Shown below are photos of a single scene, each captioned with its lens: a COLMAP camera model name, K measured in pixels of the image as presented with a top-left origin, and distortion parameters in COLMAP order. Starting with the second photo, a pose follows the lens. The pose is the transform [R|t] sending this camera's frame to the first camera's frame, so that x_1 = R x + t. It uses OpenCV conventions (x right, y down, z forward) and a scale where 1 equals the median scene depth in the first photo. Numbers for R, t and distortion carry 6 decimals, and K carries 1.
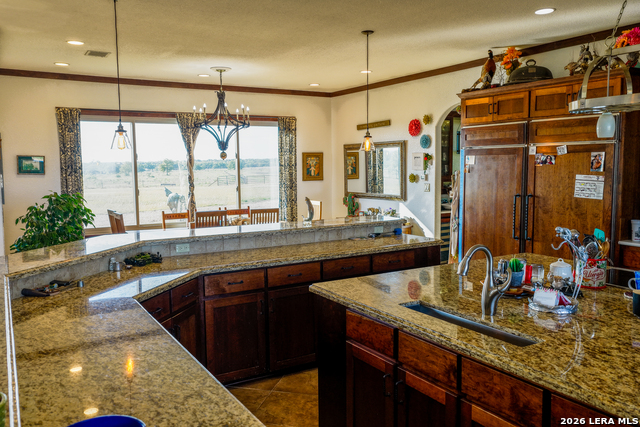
lens RADIAL K [[531.4, 0, 321.6], [0, 531.4, 211.7], [0, 0, 1]] dist [-0.006985, 0.013837]
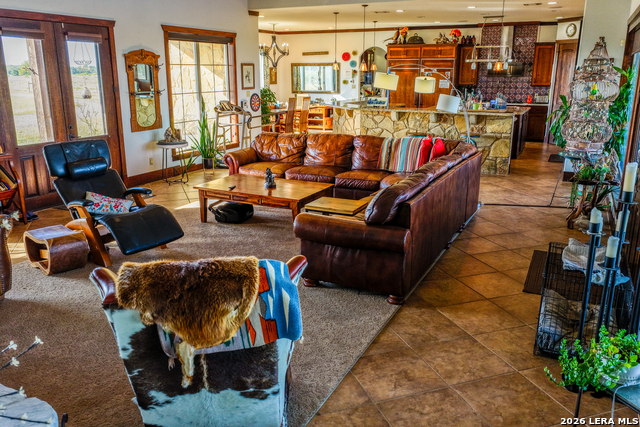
lens RADIAL K [[531.4, 0, 317.7], [0, 531.4, 214.5], [0, 0, 1]] dist [-0.006985, 0.013837]
pose [[0.837485, -0.127656, 0.531340, -1.585523], [0.037027, 0.983353, 0.177891, 0.104666], [-0.545204, -0.129307, 0.828271, -1.042450]]
